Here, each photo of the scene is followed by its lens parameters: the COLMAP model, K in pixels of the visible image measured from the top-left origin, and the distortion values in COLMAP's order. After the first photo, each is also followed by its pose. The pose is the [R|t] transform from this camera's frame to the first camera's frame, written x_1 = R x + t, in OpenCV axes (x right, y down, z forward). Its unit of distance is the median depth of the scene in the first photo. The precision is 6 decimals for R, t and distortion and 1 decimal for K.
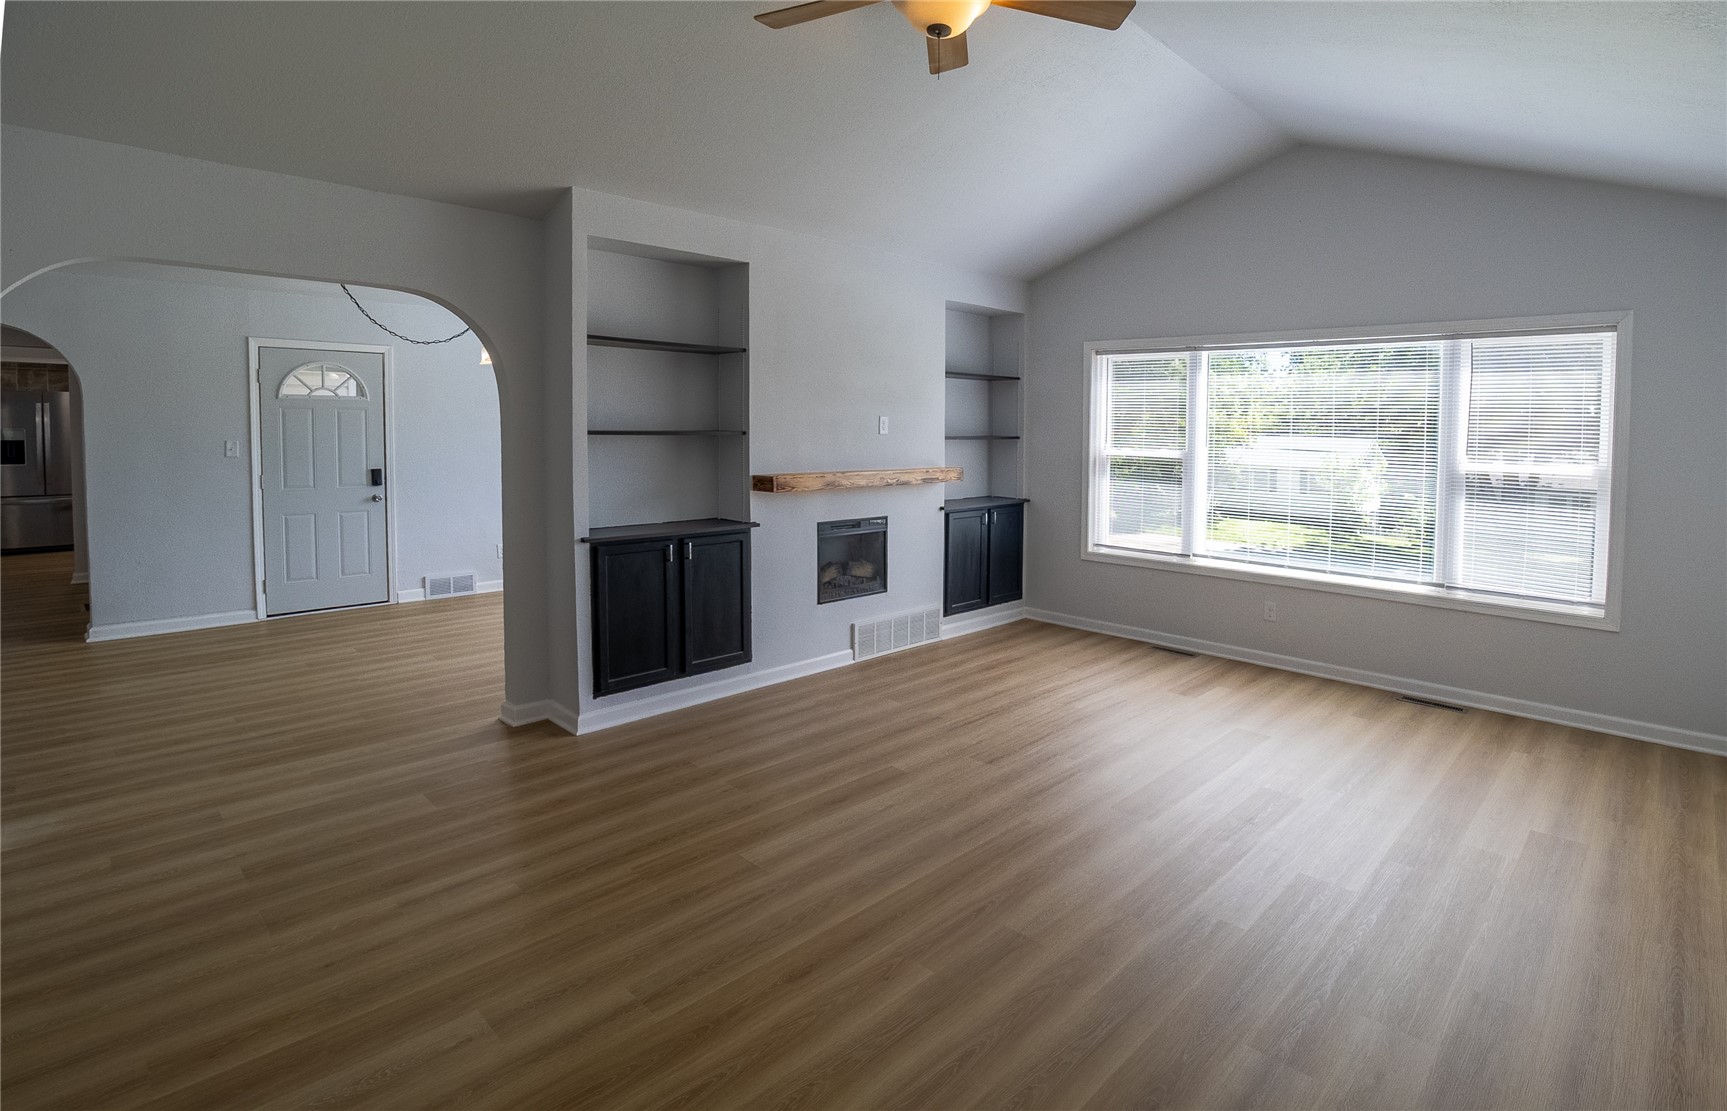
lens RADIAL K [[847.3, 0, 930.5], [0, 847.3, 462.7], [0, 0, 1]] dist [-0.006637, -0.000498]
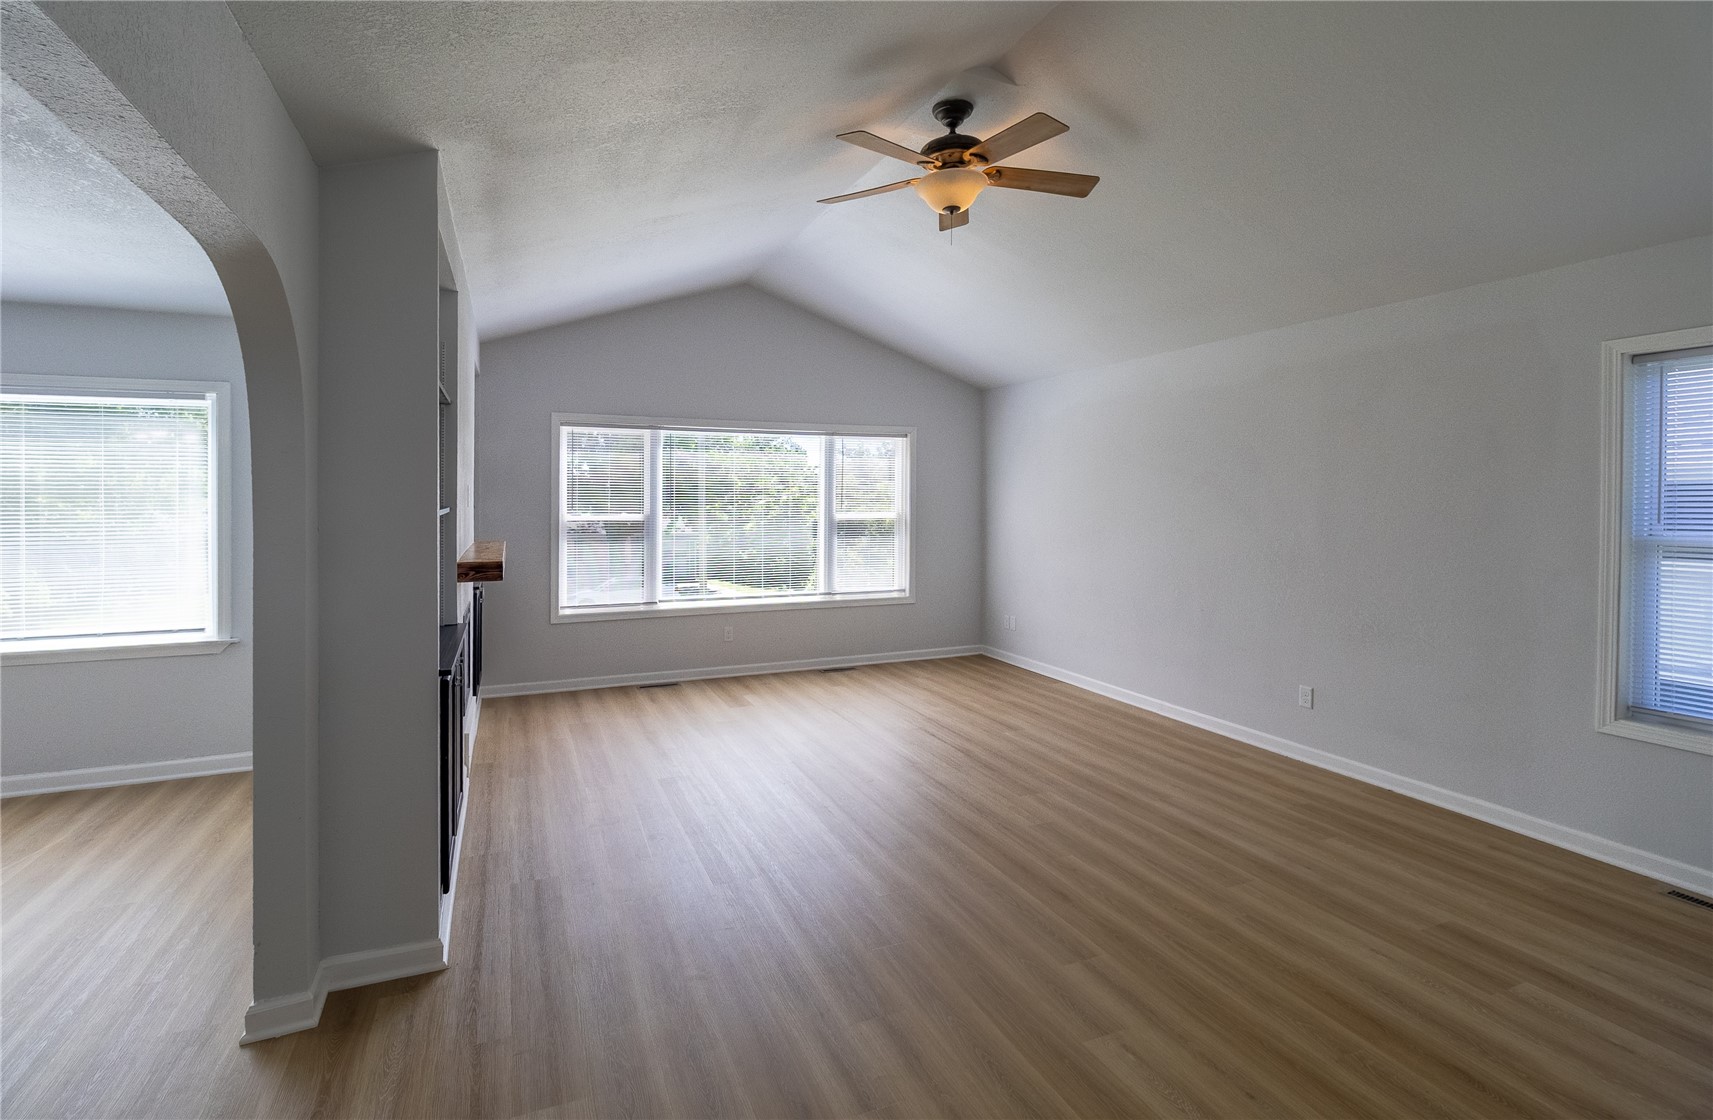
lens RADIAL K [[780.7, 0, 824.1], [0, 780.7, 516.2], [0, 0, 1]] dist [-0.000594, 0.001856]
pose [[0.434202, -0.032994, 0.900211, -0.631051], [0.051207, 0.998617, 0.011903, -0.012809], [-0.899359, 0.040929, 0.435291, 0.347633]]
